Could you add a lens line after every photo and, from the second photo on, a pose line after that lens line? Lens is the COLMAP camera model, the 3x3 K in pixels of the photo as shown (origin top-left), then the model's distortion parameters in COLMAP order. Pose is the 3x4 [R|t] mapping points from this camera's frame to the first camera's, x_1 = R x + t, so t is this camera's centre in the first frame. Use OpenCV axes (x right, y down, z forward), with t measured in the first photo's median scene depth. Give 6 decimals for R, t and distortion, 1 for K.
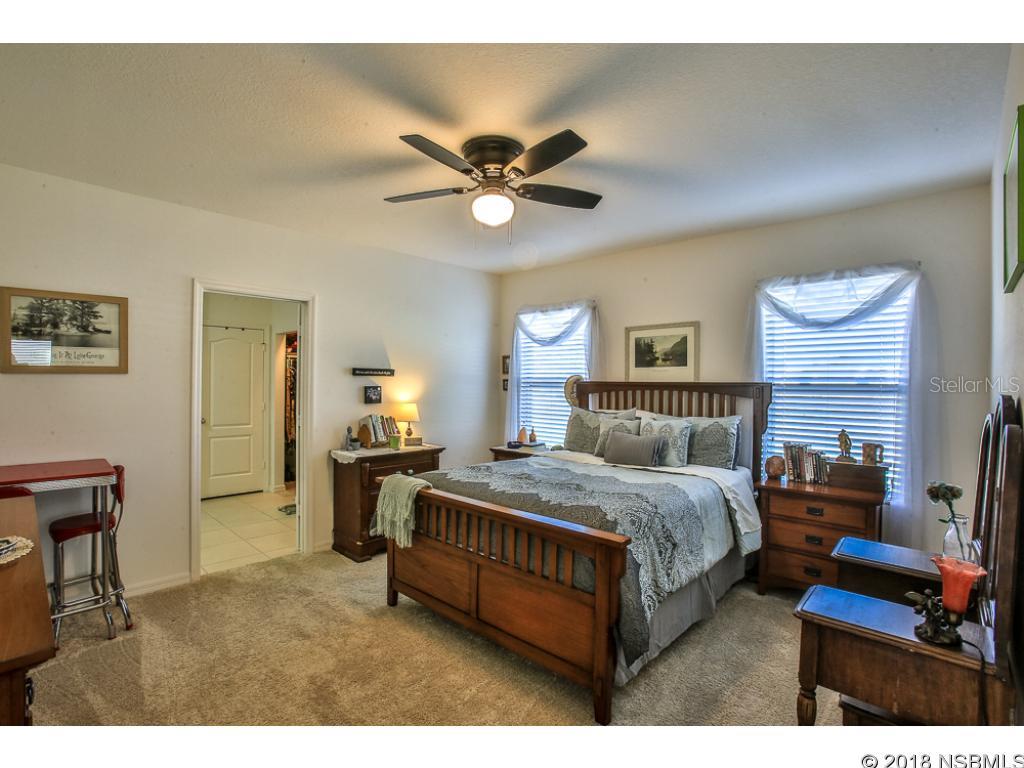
lens RADIAL K [[498.8, 0, 512.0], [0, 498.8, 384.0], [0, 0, 1]] dist [-0.081713, 0.038071]
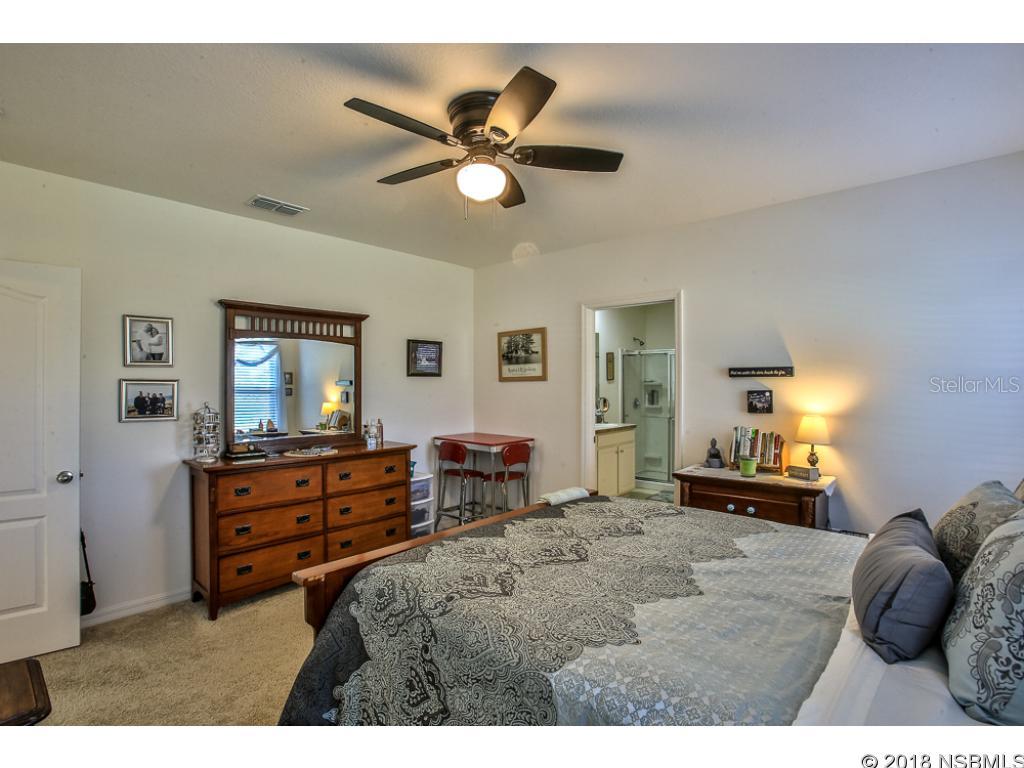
lens RADIAL K [[498.8, 0, 512.0], [0, 498.8, 384.0], [0, 0, 1]] dist [-0.081713, 0.038071]
pose [[0.032412, -0.017270, -0.999325, 0.661826], [-0.006607, 0.999825, -0.017493, 0.014654], [0.999453, 0.007170, 0.032292, 0.856202]]
